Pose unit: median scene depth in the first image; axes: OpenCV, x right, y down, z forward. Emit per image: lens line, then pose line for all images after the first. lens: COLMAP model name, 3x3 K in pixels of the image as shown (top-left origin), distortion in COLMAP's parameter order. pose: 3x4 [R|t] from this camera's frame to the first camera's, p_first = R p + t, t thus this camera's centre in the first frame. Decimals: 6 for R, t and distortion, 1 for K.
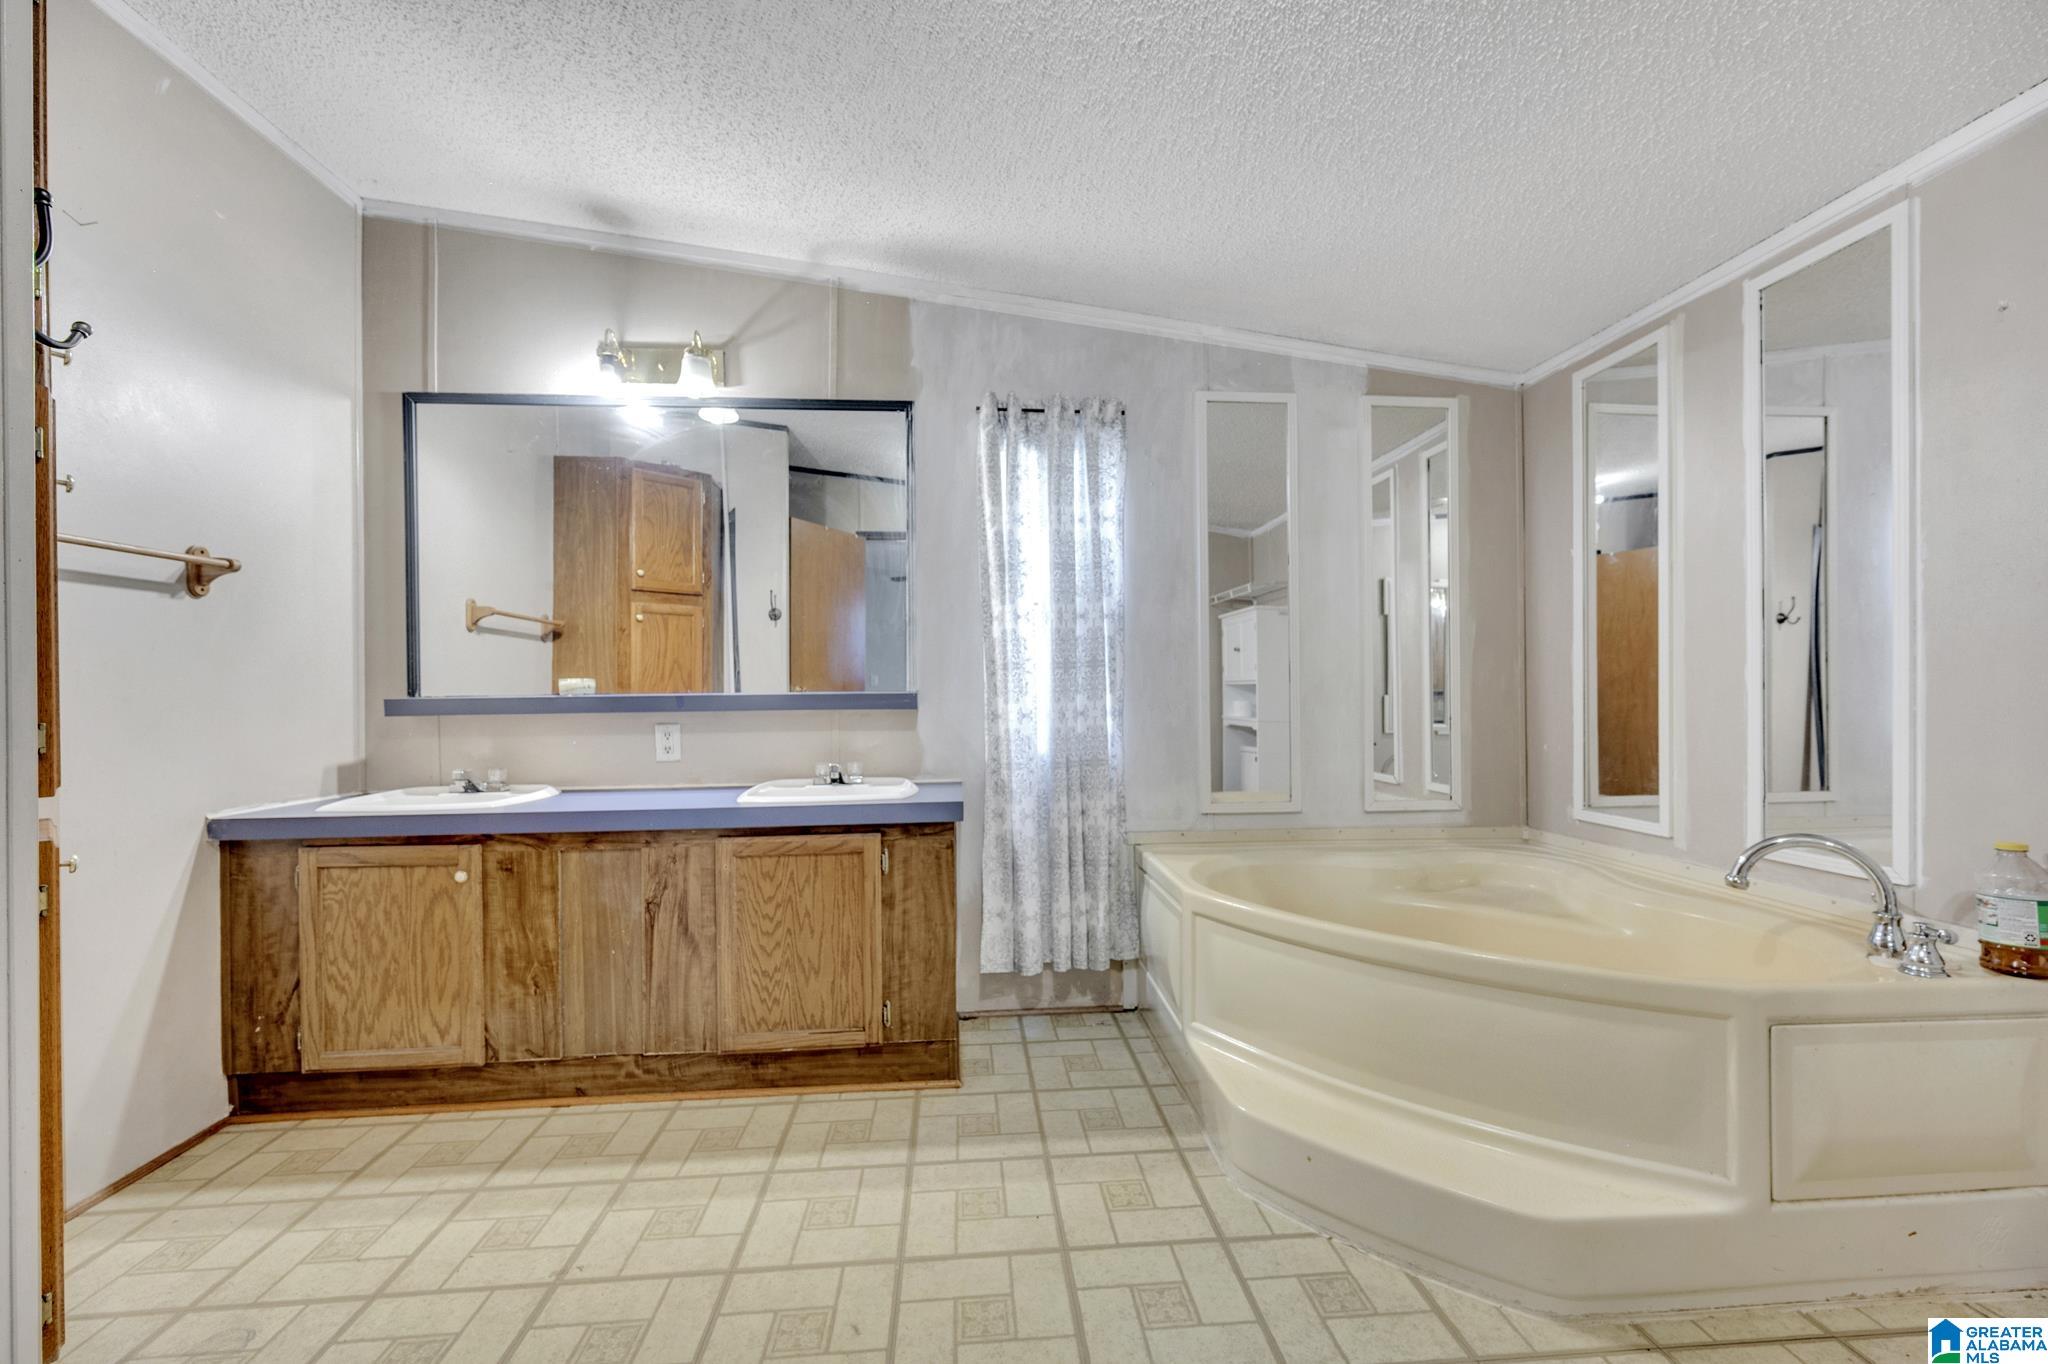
lens RADIAL K [[806.2, 0, 1020.2], [0, 806.2, 689.8], [0, 0, 1]] dist [-0.001700, 0.000048]
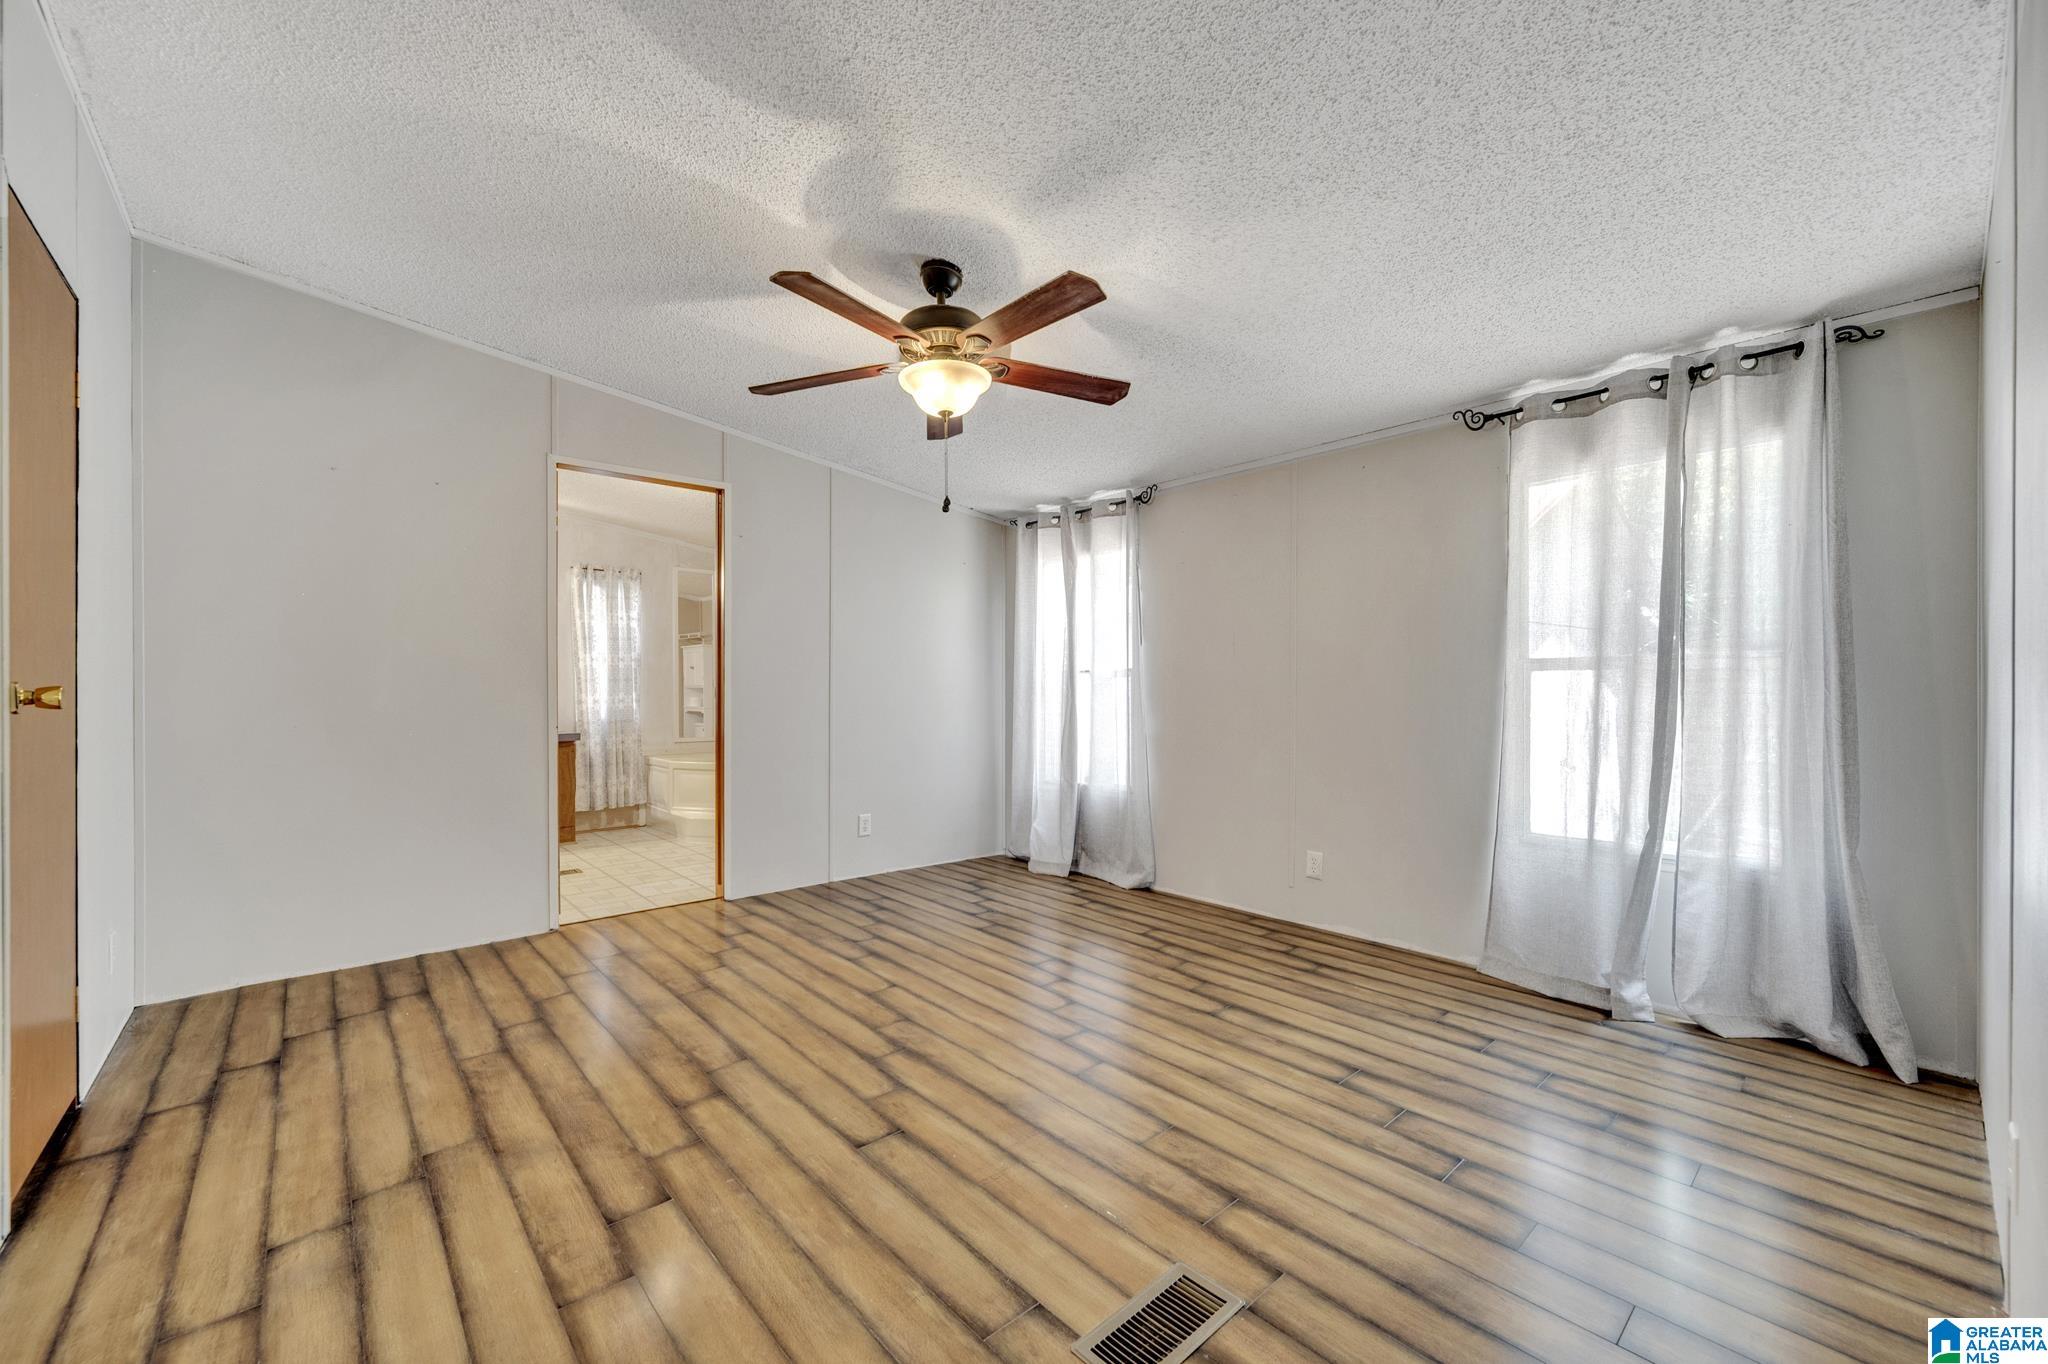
lens RADIAL K [[806.2, 0, 1032.4], [0, 806.2, 694.7], [0, 0, 1]] dist [-0.001700, 0.000048]
pose [[0.794095, 0.004643, 0.607775, -0.405433], [-0.006033, 0.999982, 0.000243, 0.003562], [-0.607763, -0.003860, 0.794109, -1.619530]]
